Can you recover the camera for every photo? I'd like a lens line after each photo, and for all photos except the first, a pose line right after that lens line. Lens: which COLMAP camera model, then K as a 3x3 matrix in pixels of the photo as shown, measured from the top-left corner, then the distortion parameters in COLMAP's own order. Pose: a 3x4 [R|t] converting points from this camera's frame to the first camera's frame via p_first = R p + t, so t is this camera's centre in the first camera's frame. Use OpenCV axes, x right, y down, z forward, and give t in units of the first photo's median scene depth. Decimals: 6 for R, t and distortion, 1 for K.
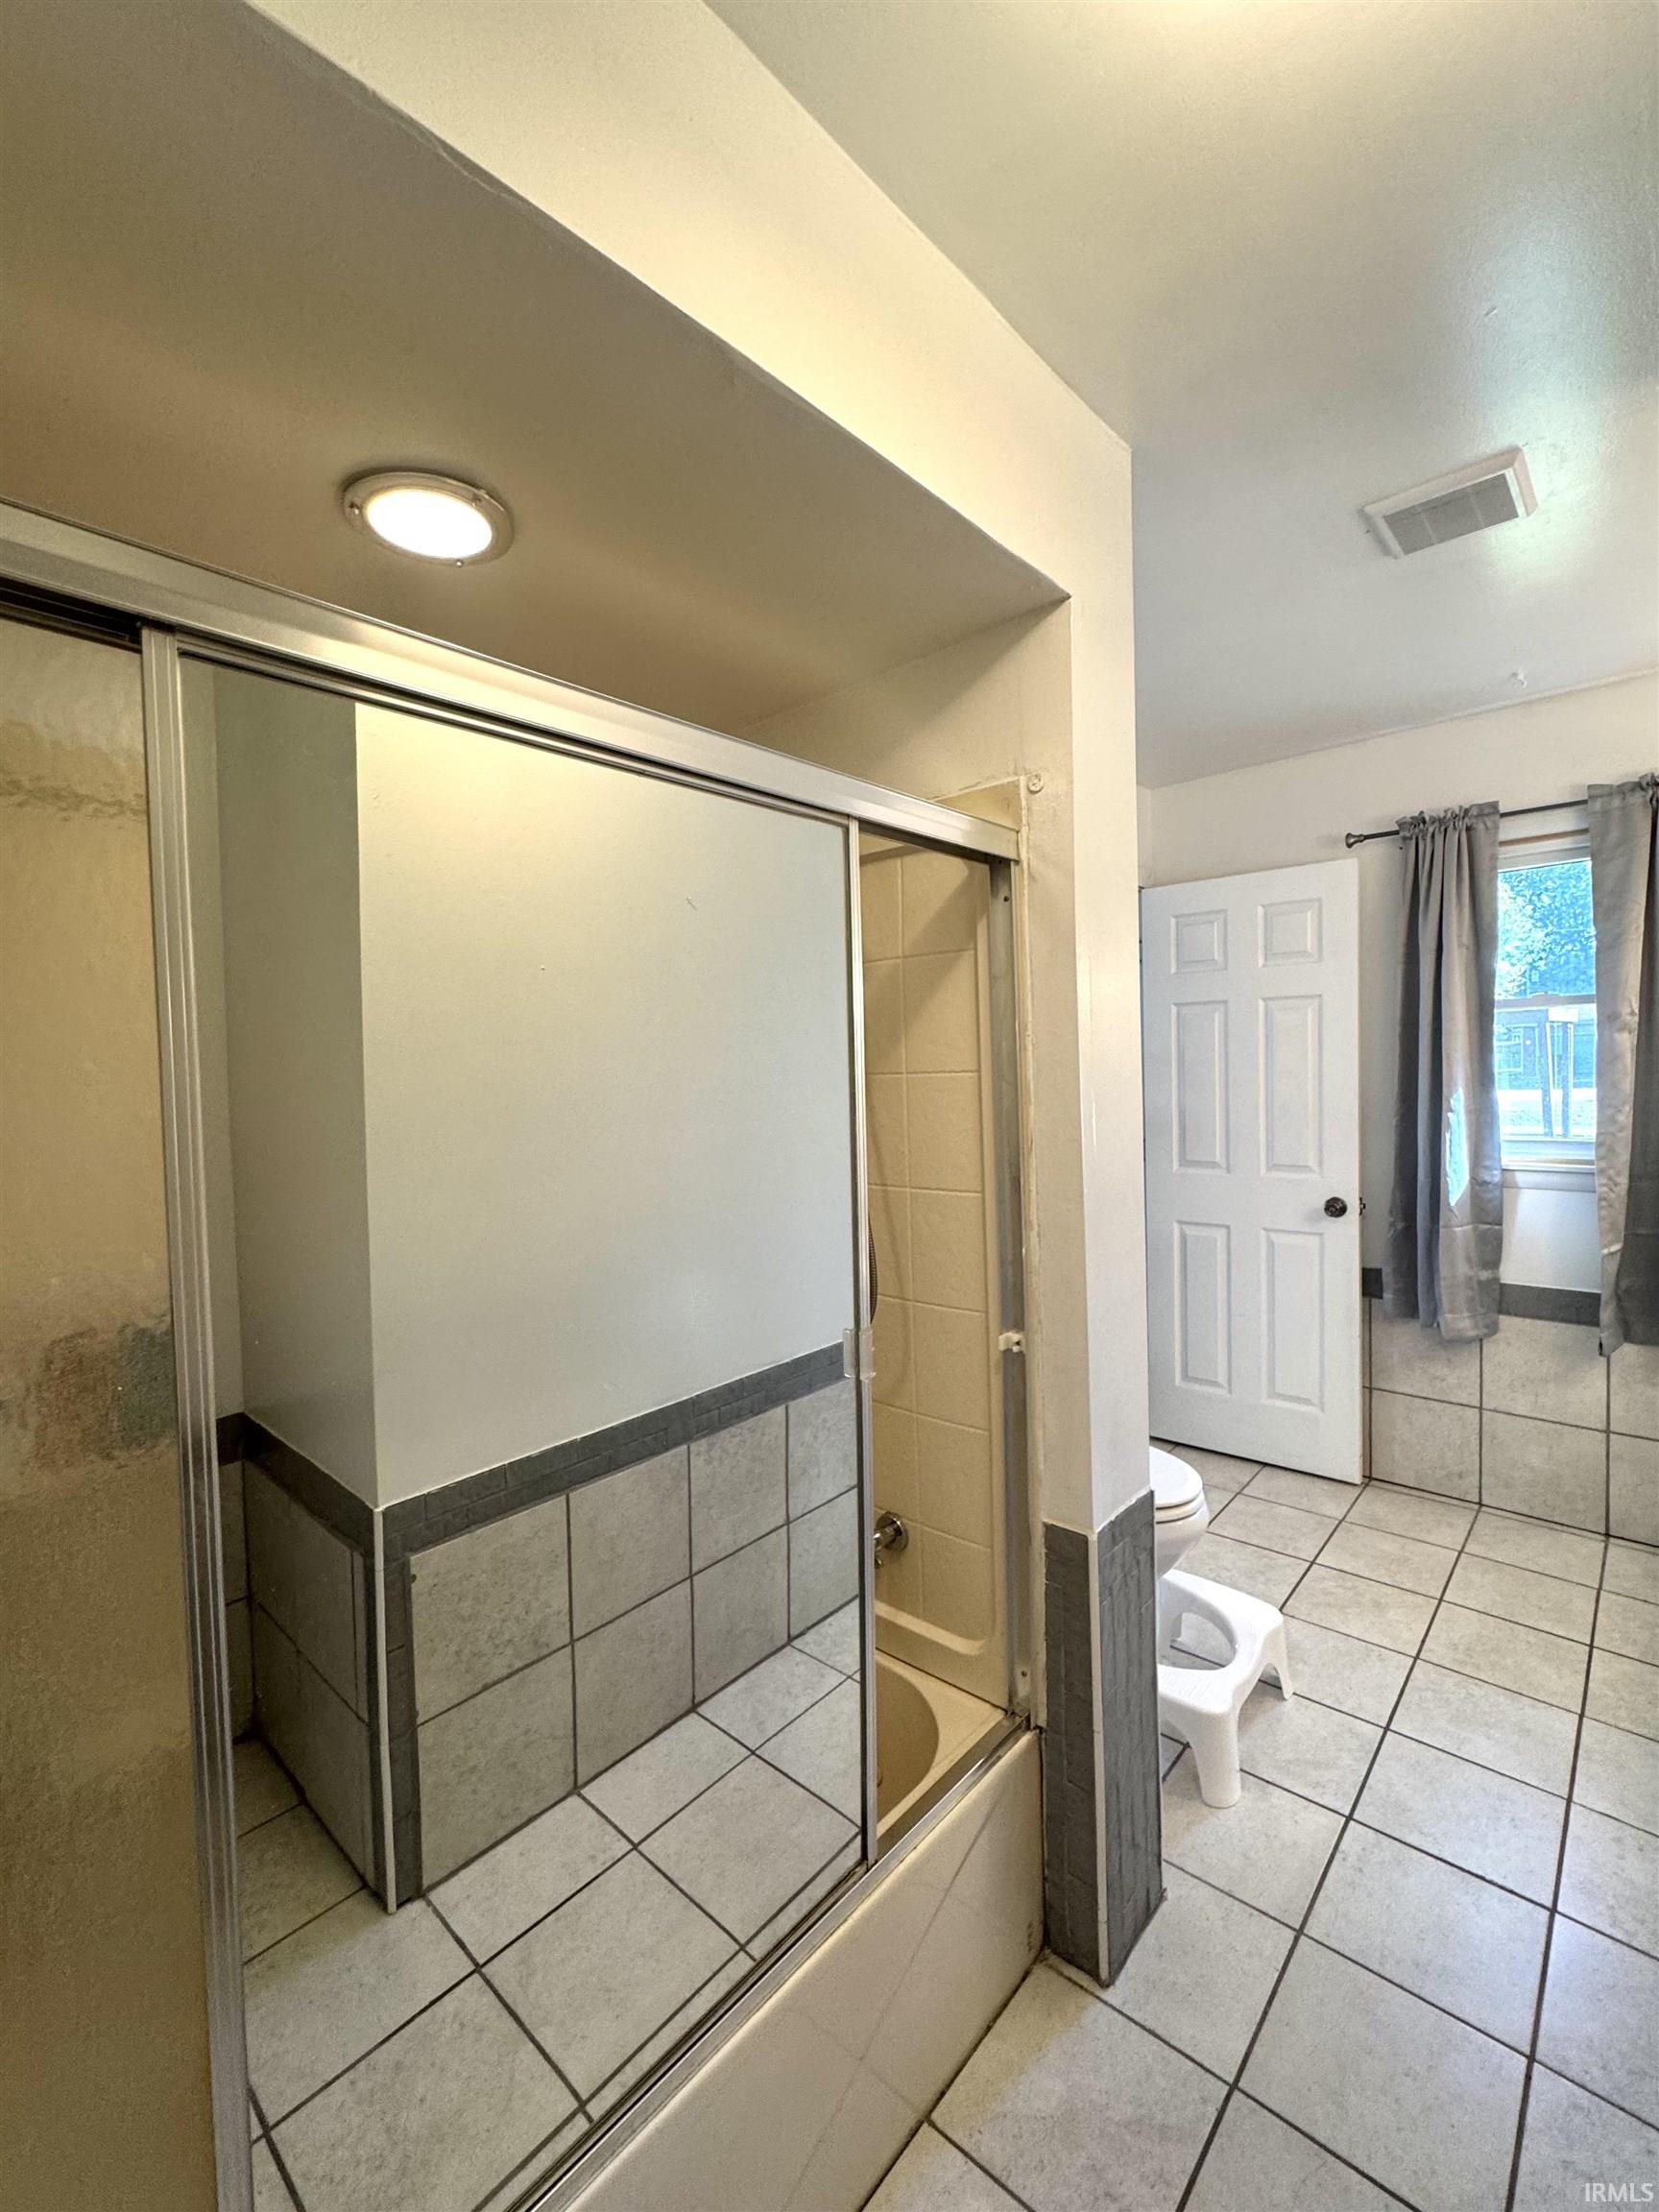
lens RADIAL K [[946.7, 0, 828.1], [0, 946.7, 1100.4], [0, 0, 1]] dist [-0.000044, 0.000015]
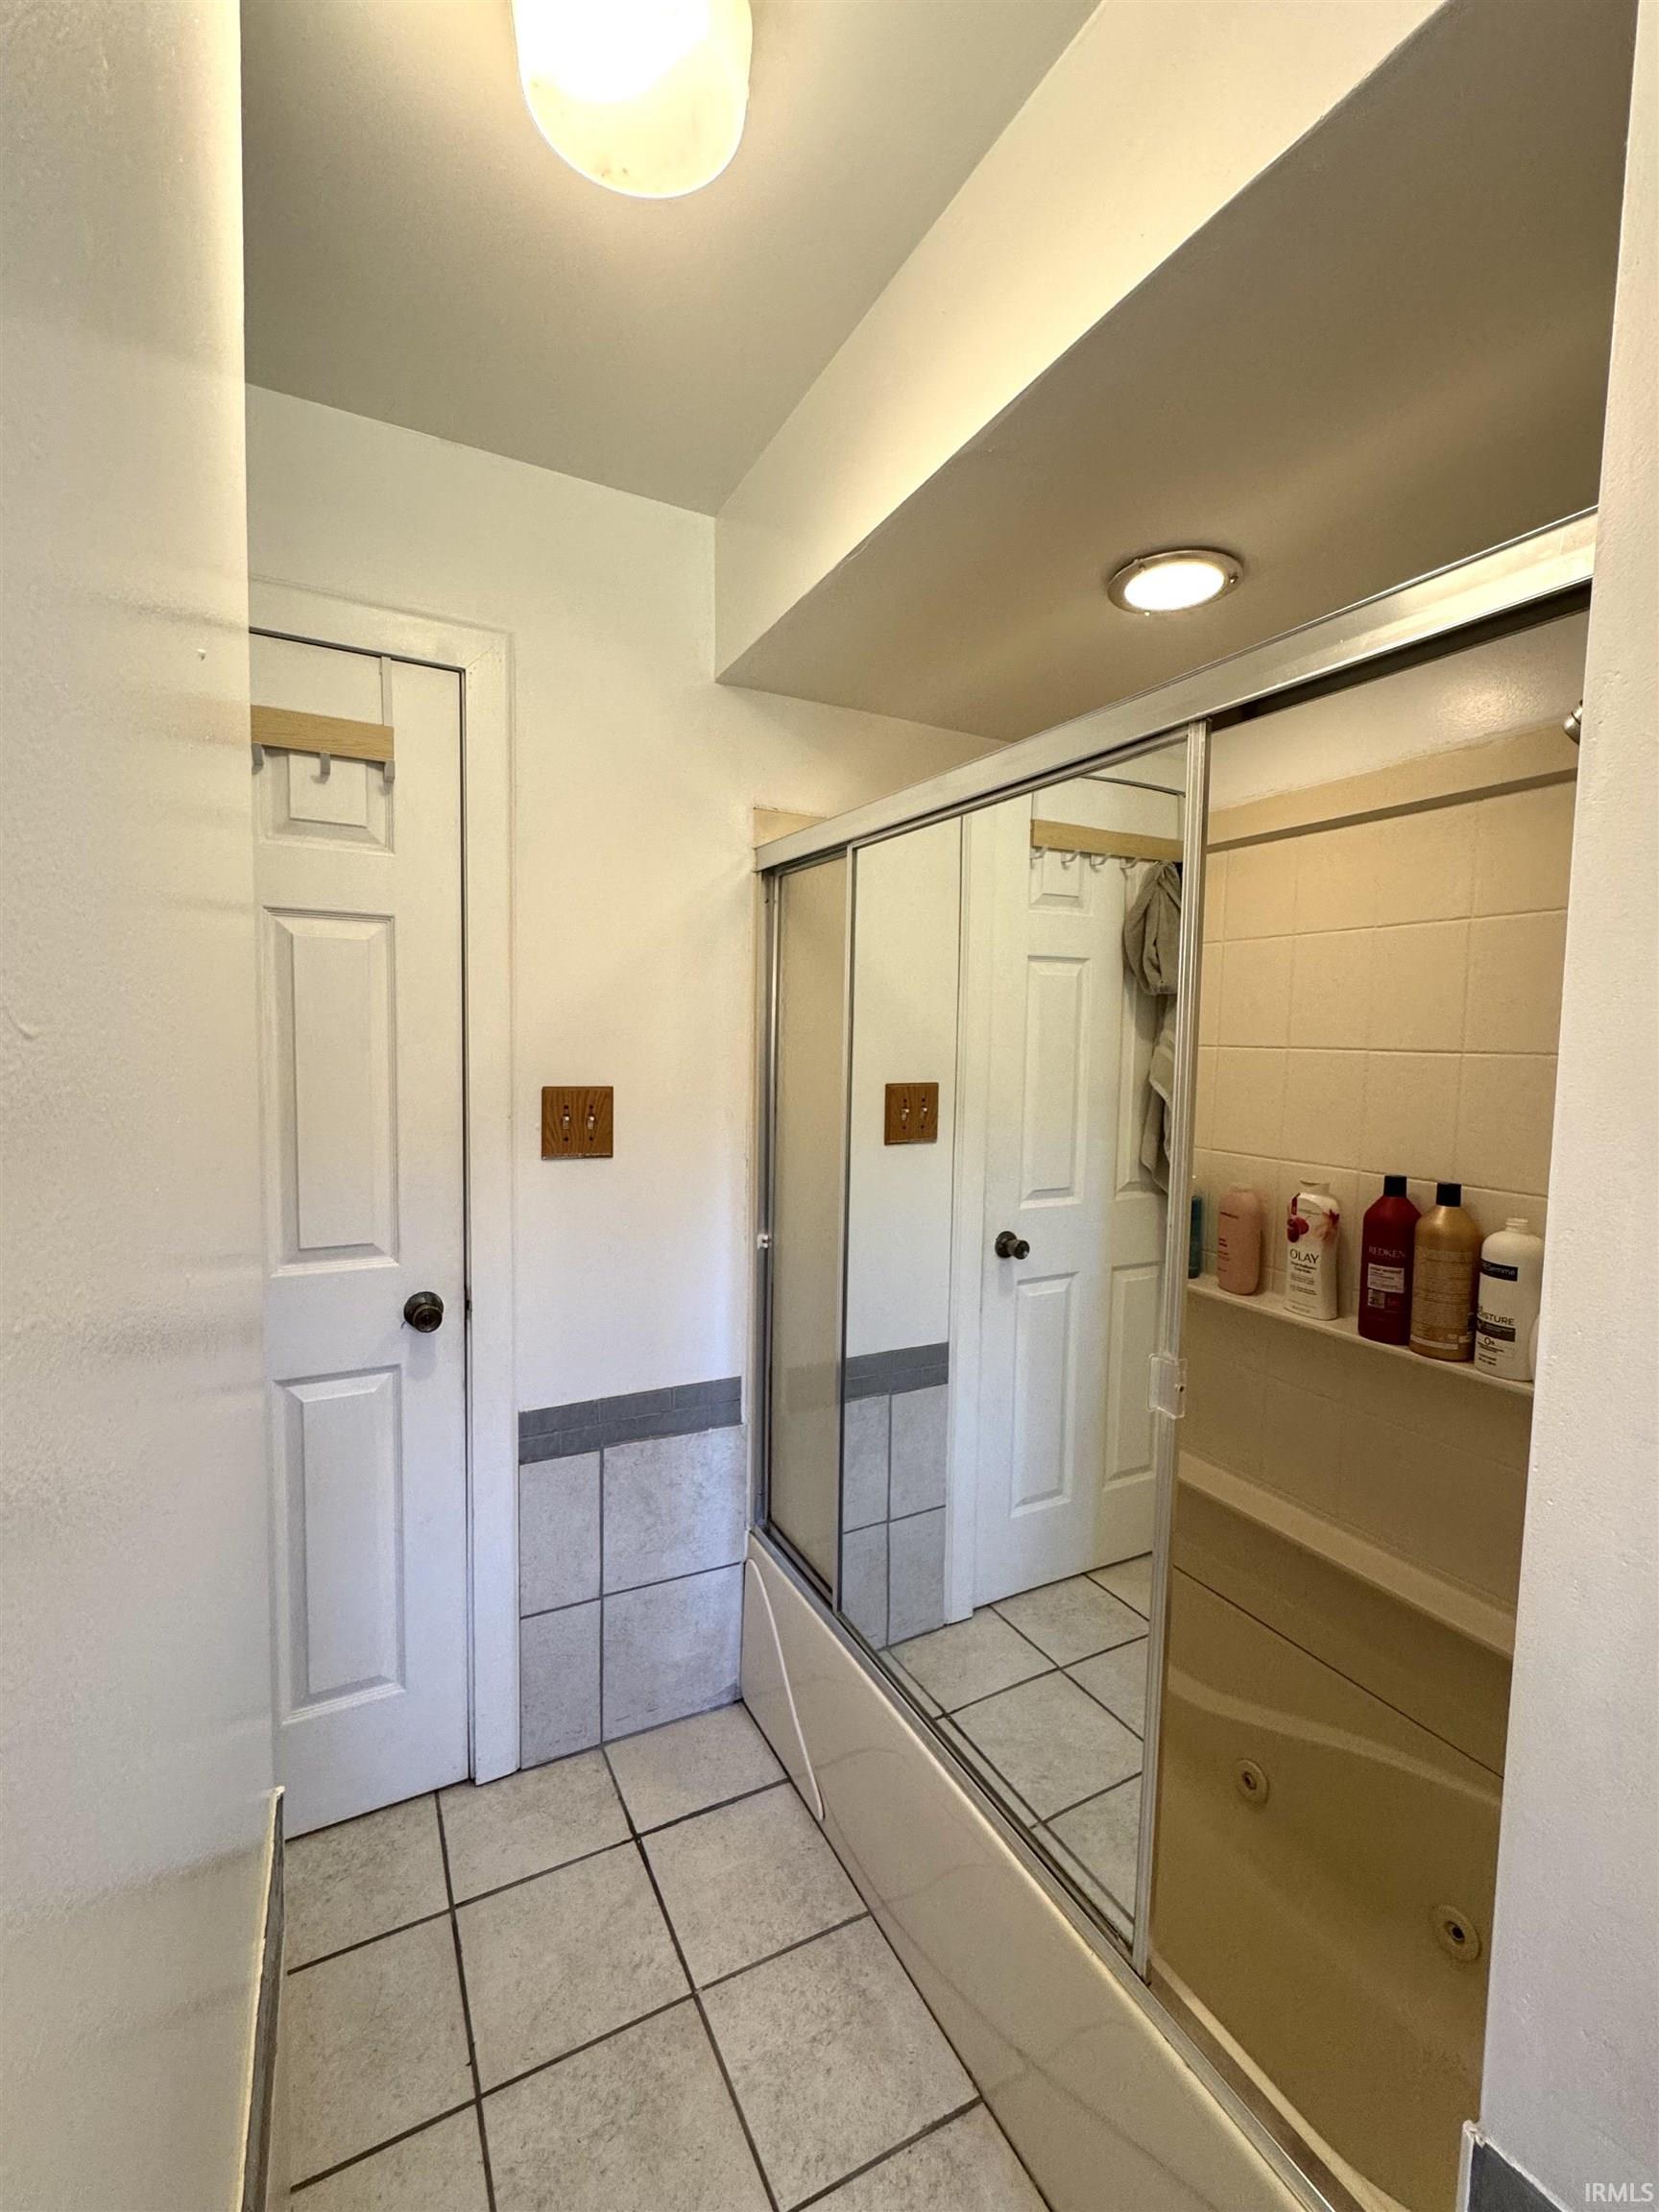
lens RADIAL K [[946.7, 0, 830.0], [0, 946.7, 1104.0], [0, 0, 1]] dist [-0.000044, 0.000015]
pose [[-0.345266, 0.087617, -0.934406, 0.986661], [-0.041330, 0.993247, 0.108406, -0.058140], [0.937594, 0.076048, -0.339314, 1.099494]]
